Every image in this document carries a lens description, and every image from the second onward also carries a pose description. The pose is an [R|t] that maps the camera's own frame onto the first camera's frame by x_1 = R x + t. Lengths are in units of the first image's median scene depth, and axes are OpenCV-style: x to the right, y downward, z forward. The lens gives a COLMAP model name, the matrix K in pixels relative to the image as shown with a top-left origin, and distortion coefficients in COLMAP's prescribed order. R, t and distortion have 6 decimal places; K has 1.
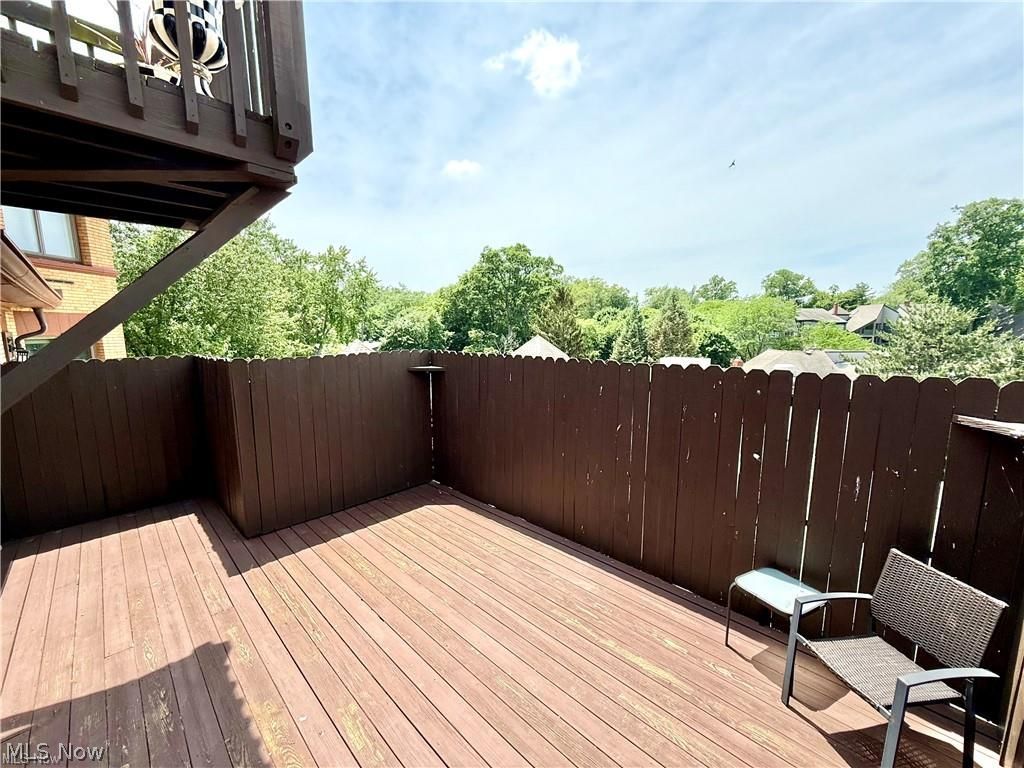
lens RADIAL K [[408.0, 0, 513.6], [0, 408.0, 384.9], [0, 0, 1]] dist [-0.000546, 0.000533]
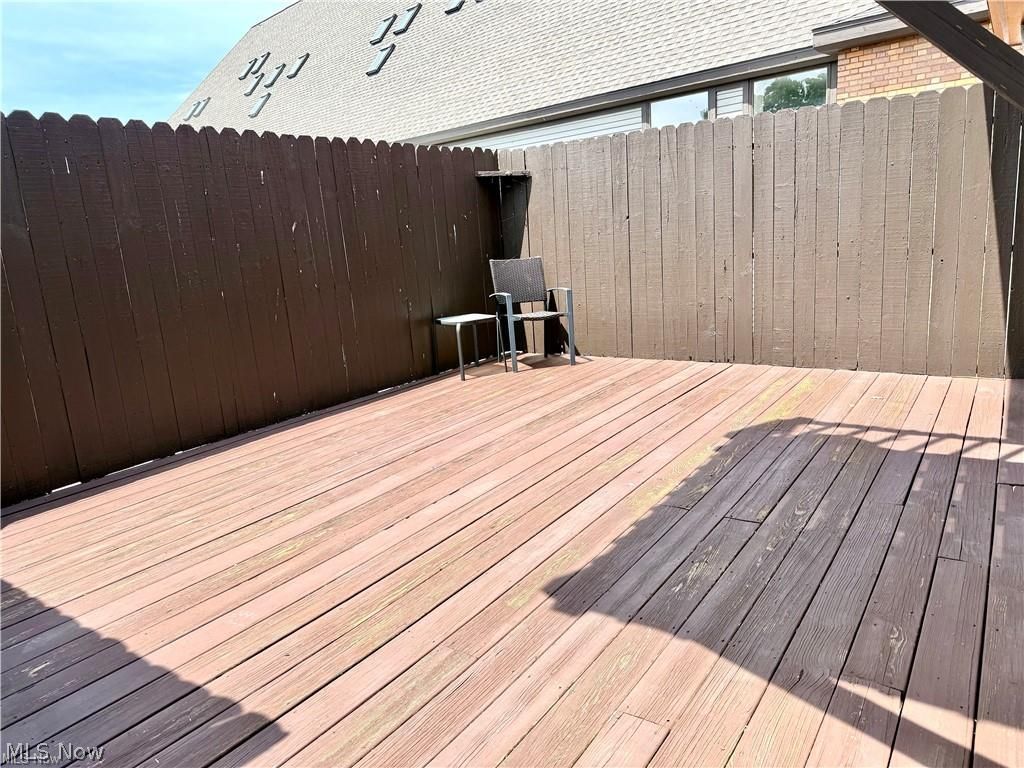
lens RADIAL K [[713.2, 0, 512.0], [0, 713.2, 384.0], [0, 0, 1]] dist [0.178705, -0.337929]
pose [[-0.170400, -0.190511, 0.966783, -1.431133], [0.198403, 0.954405, 0.223041, 0.201506], [-0.965194, 0.229819, -0.124833, 1.066629]]
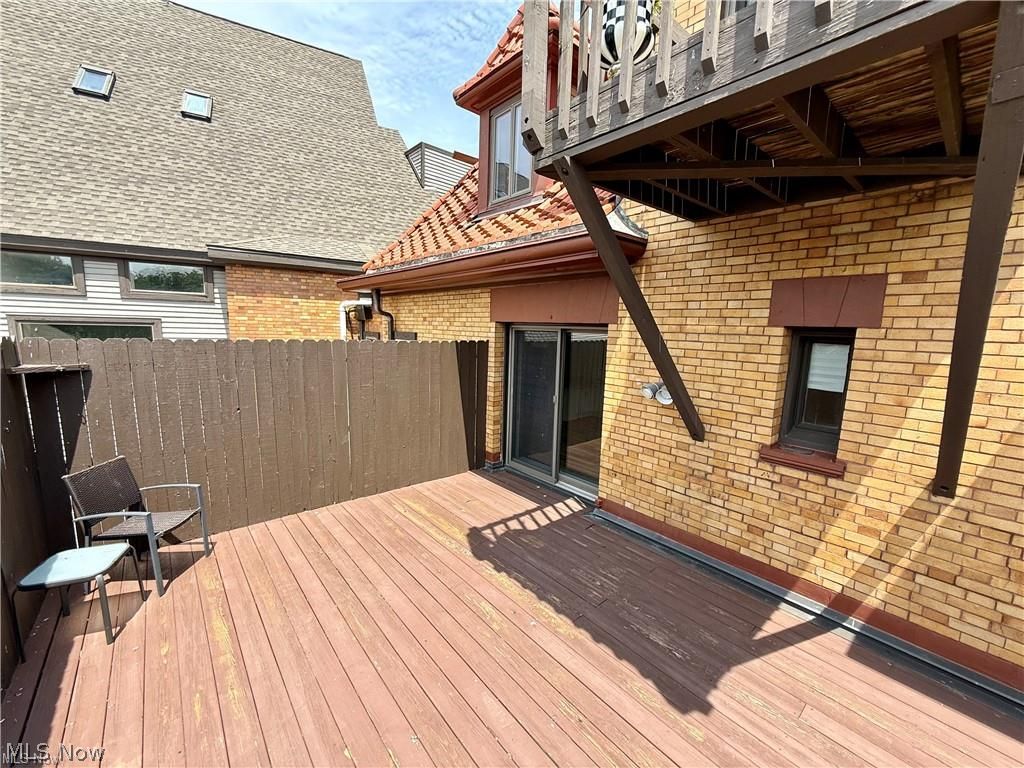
lens RADIAL K [[408.0, 0, 513.6], [0, 408.0, 384.9], [0, 0, 1]] dist [-0.000546, 0.000533]
pose [[-0.996711, -0.029690, 0.075397, -0.413661], [-0.007733, 0.961062, 0.276224, -0.175480], [-0.080663, 0.274732, -0.958131, 1.562313]]
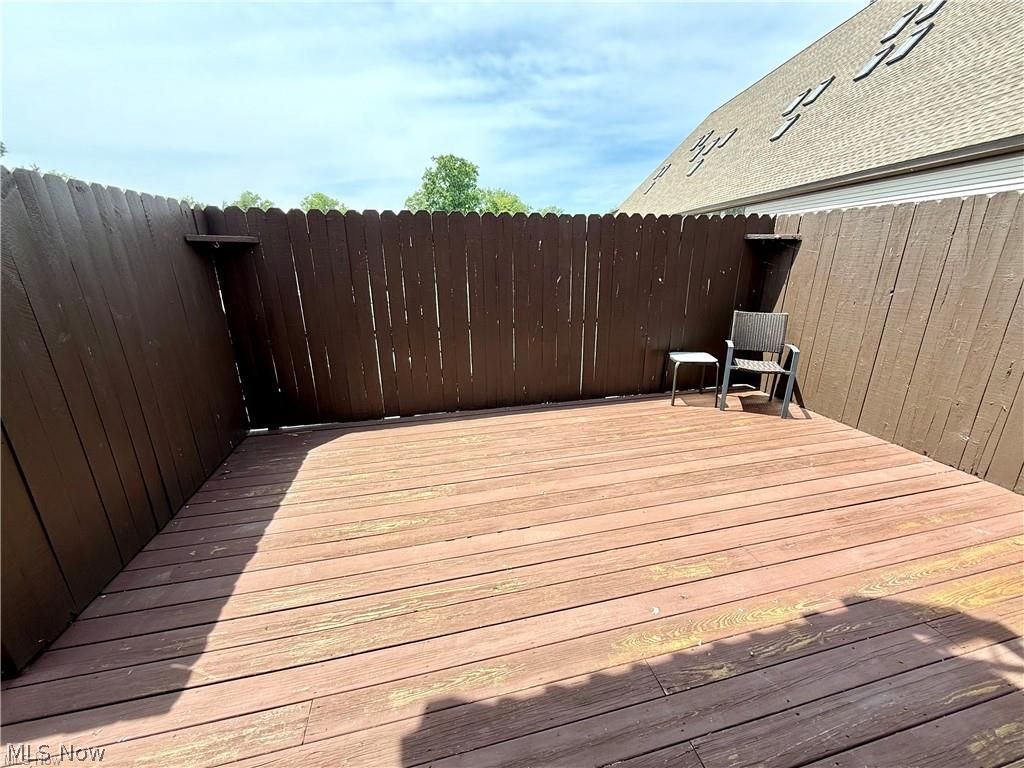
lens RADIAL K [[408.0, 0, 513.6], [0, 408.0, 384.9], [0, 0, 1]] dist [-0.000546, 0.000533]
pose [[0.536164, -0.258687, 0.803498, -0.931269], [0.119098, 0.965545, 0.231386, 0.137500], [-0.835670, -0.028365, 0.548499, 0.631974]]
